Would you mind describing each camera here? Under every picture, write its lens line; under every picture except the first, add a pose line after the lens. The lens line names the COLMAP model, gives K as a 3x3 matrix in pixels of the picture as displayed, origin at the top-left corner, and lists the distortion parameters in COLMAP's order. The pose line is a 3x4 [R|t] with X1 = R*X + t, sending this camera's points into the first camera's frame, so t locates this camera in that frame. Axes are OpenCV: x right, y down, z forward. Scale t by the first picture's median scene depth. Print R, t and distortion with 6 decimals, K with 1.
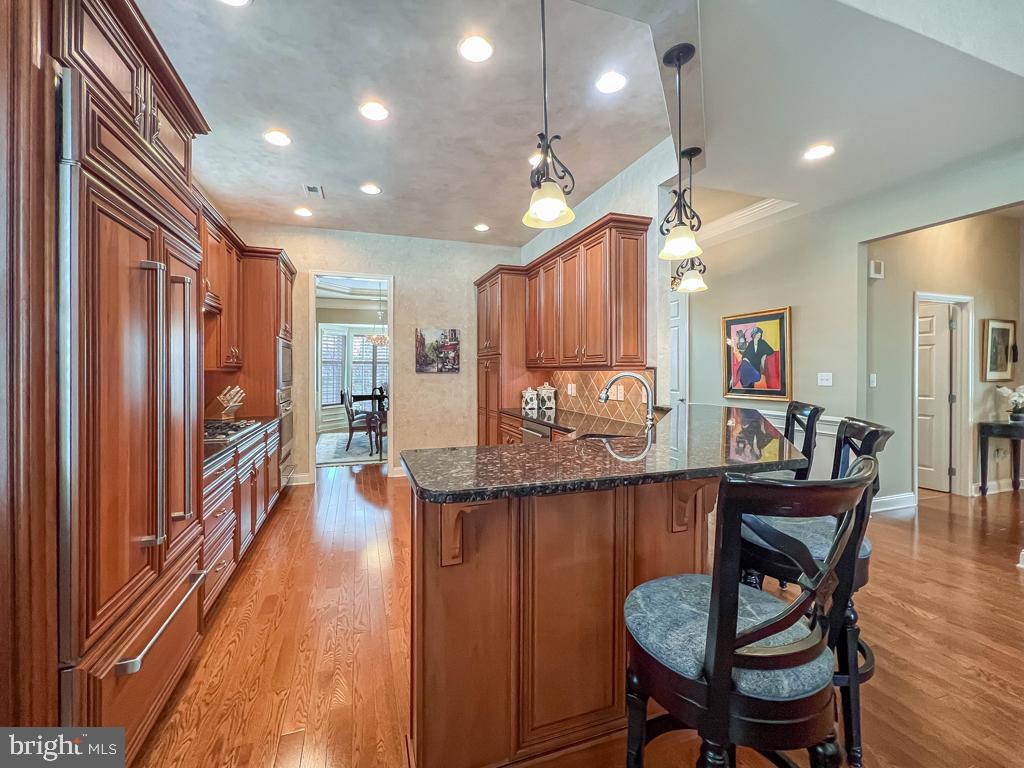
lens RADIAL K [[425.1, 0, 507.1], [0, 425.1, 373.4], [0, 0, 1]] dist [0.001041, 0.000186]
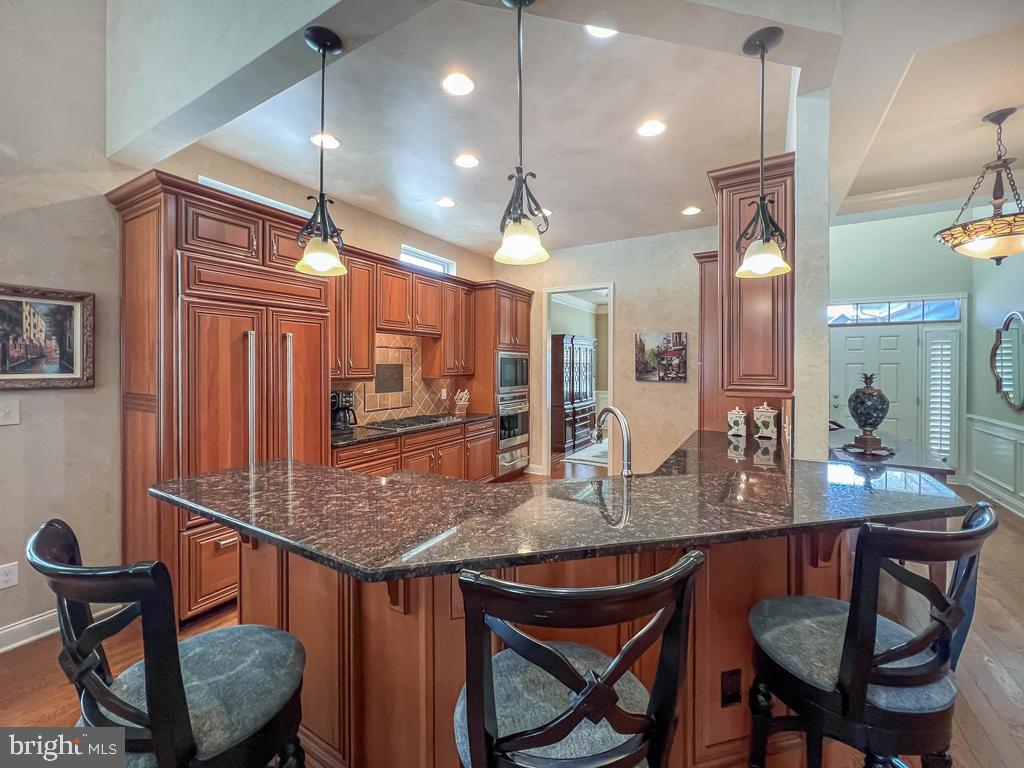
lens RADIAL K [[425.1, 0, 499.5], [0, 425.1, 367.4], [0, 0, 1]] dist [0.001041, 0.000186]
pose [[0.632249, 0.007700, -0.774727, 0.325667], [-0.009236, 0.999954, 0.002401, -0.031028], [0.774711, 0.005637, 0.632291, 0.167547]]
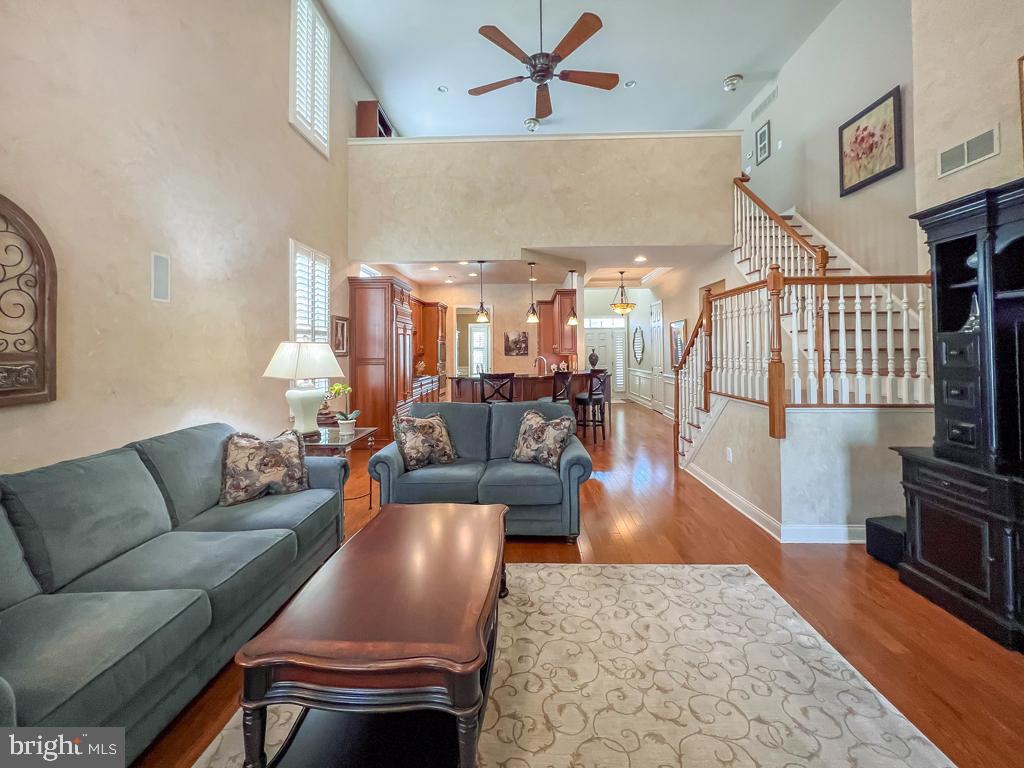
lens RADIAL K [[425.1, 0, 523.7], [0, 425.1, 350.2], [0, 0, 1]] dist [0.001041, 0.000186]
pose [[0.942232, -0.006529, -0.334897, 0.499342], [0.003874, 0.999956, -0.008593, -0.008407], [0.334938, 0.006799, 0.942216, -0.755331]]
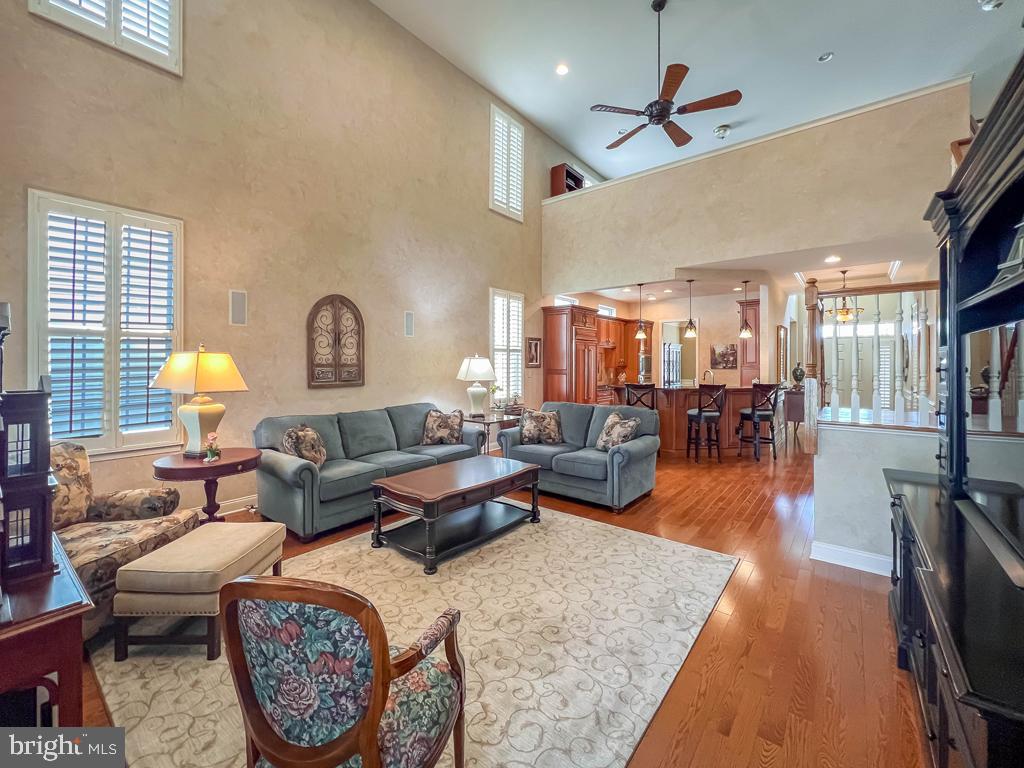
lens RADIAL K [[425.1, 0, 508.5], [0, 425.1, 375.1], [0, 0, 1]] dist [0.001041, 0.000186]
pose [[0.538657, 0.021612, -0.842248, 0.877766], [-0.006042, 0.999744, 0.021790, -0.008899], [0.842504, -0.006649, 0.538649, -0.747736]]
